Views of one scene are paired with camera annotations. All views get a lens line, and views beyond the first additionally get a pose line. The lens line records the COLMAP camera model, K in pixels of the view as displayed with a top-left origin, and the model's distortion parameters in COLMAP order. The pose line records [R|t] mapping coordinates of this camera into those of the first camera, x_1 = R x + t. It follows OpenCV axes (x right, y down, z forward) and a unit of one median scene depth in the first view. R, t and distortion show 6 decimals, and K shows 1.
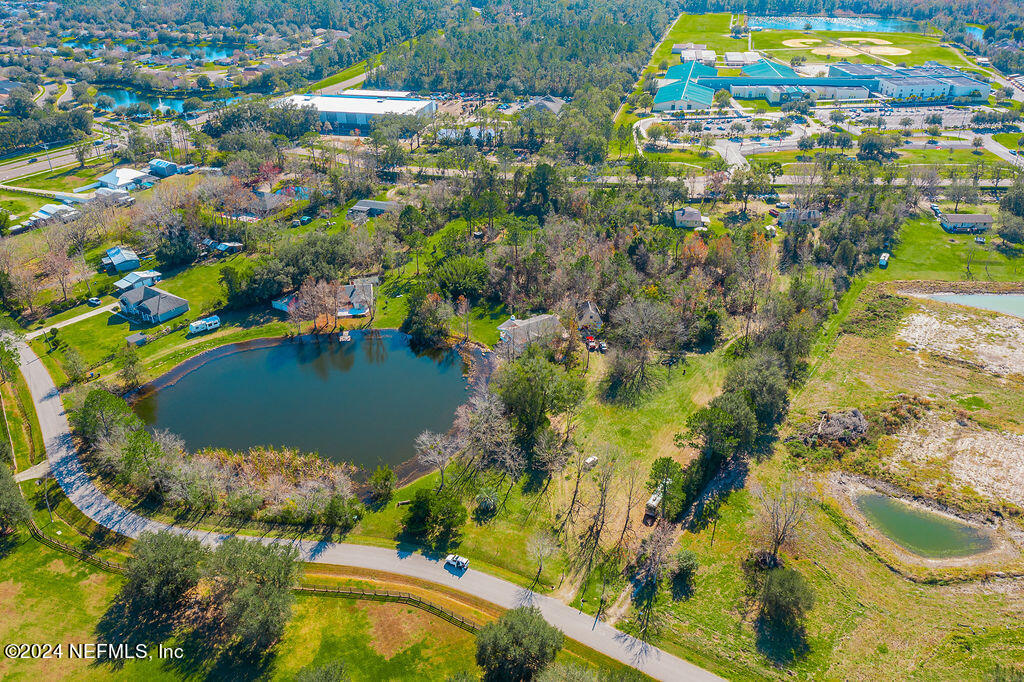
lens RADIAL K [[808.4, 0, 510.1], [0, 808.4, 341.8], [0, 0, 1]] dist [-0.017627, -0.002313]
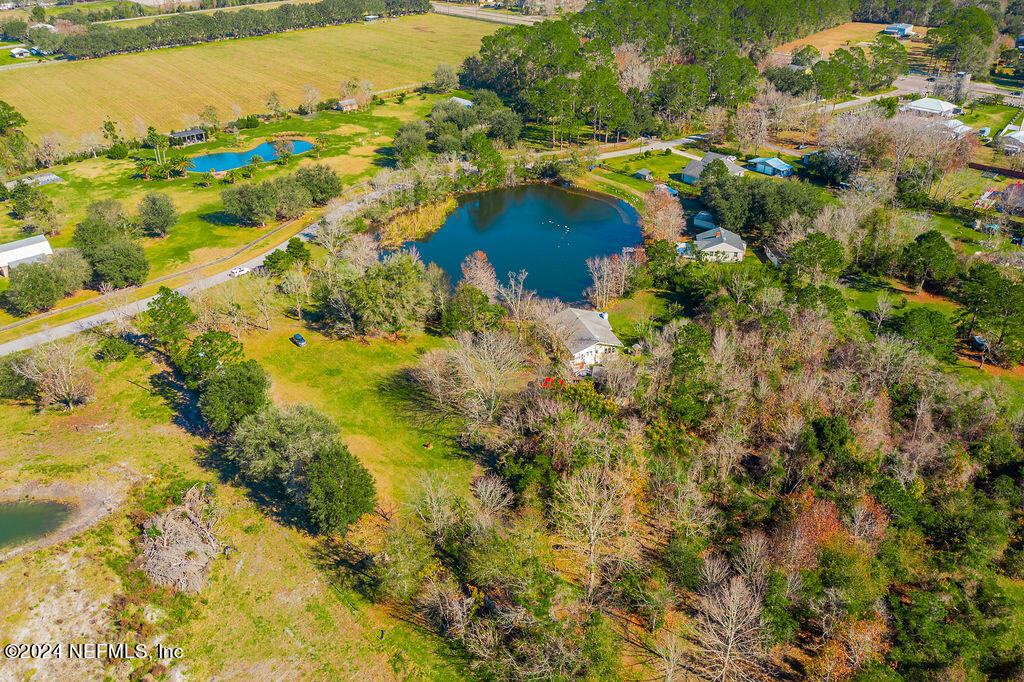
lens RADIAL K [[808.4, 0, 508.0], [0, 808.4, 341.9], [0, 0, 1]] dist [-0.017627, -0.002313]
pose [[-0.252239, 0.488293, -0.835431, 0.858967], [-0.454480, 0.702421, 0.547771, -0.494594], [0.854297, 0.517856, 0.044741, 1.215093]]
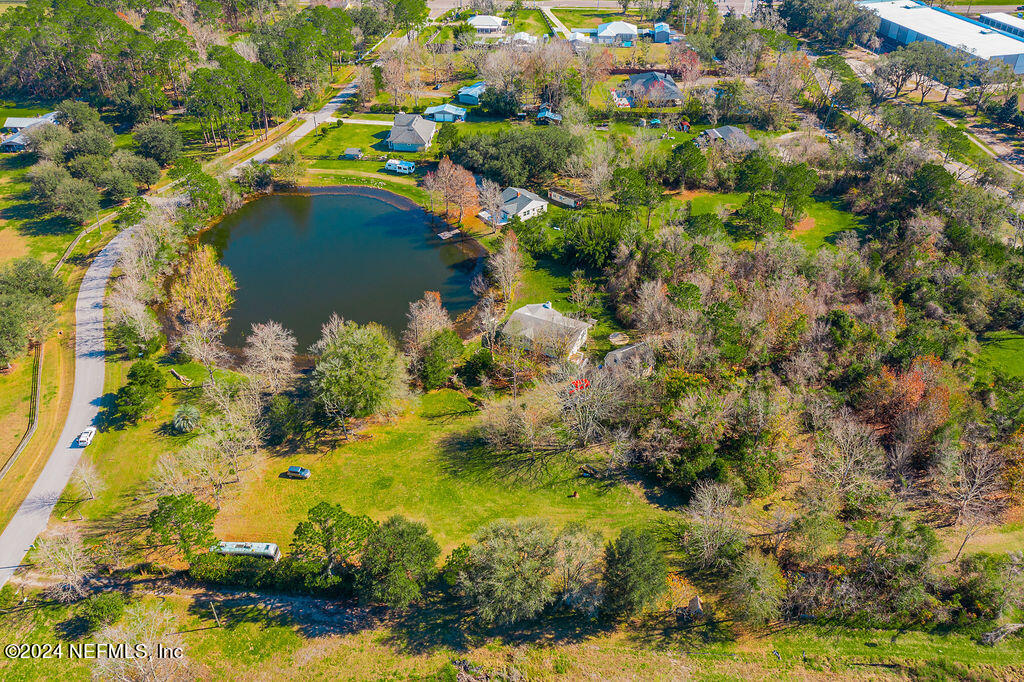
lens RADIAL K [[808.4, 0, 511.3], [0, 808.4, 338.5], [0, 0, 1]] dist [-0.017627, -0.002313]
pose [[0.499102, 0.512830, -0.698500, 0.704704], [-0.422199, 0.847842, 0.320799, -0.306943], [0.756733, 0.134795, 0.639676, 0.669867]]
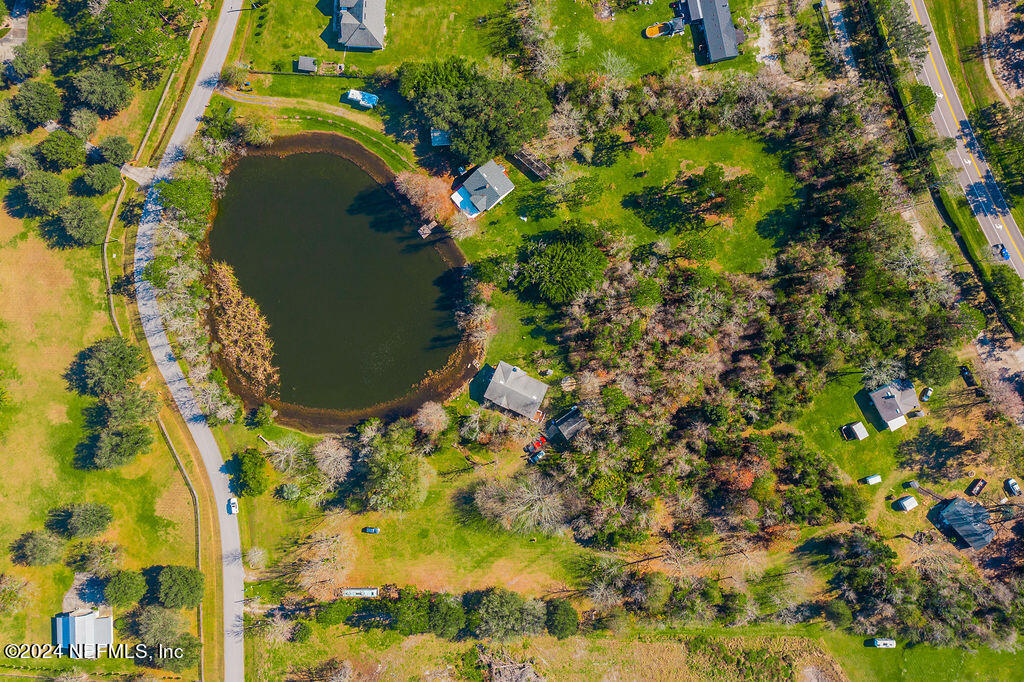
lens RADIAL K [[808.4, 0, 510.5], [0, 808.4, 343.0], [0, 0, 1]] dist [-0.017627, -0.002313]
pose [[0.540022, 0.841524, 0.014618, -0.056889], [-0.407995, 0.246548, 0.879064, -1.230523], [0.736150, -0.480678, 0.476479, 0.712657]]
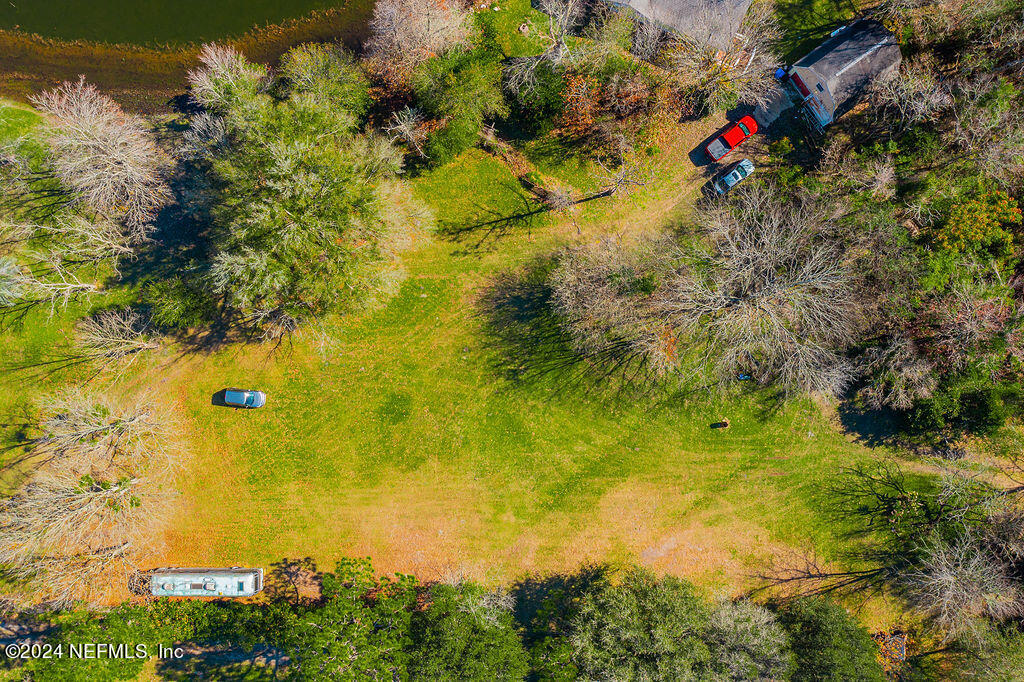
lens RADIAL K [[808.4, 0, 514.7], [0, 808.4, 338.9], [0, 0, 1]] dist [-0.017627, -0.002313]
pose [[0.542503, 0.839945, 0.013542, 0.154777], [-0.414732, 0.253778, 0.873839, -0.322317], [0.730539, -0.479676, 0.486028, 0.947062]]
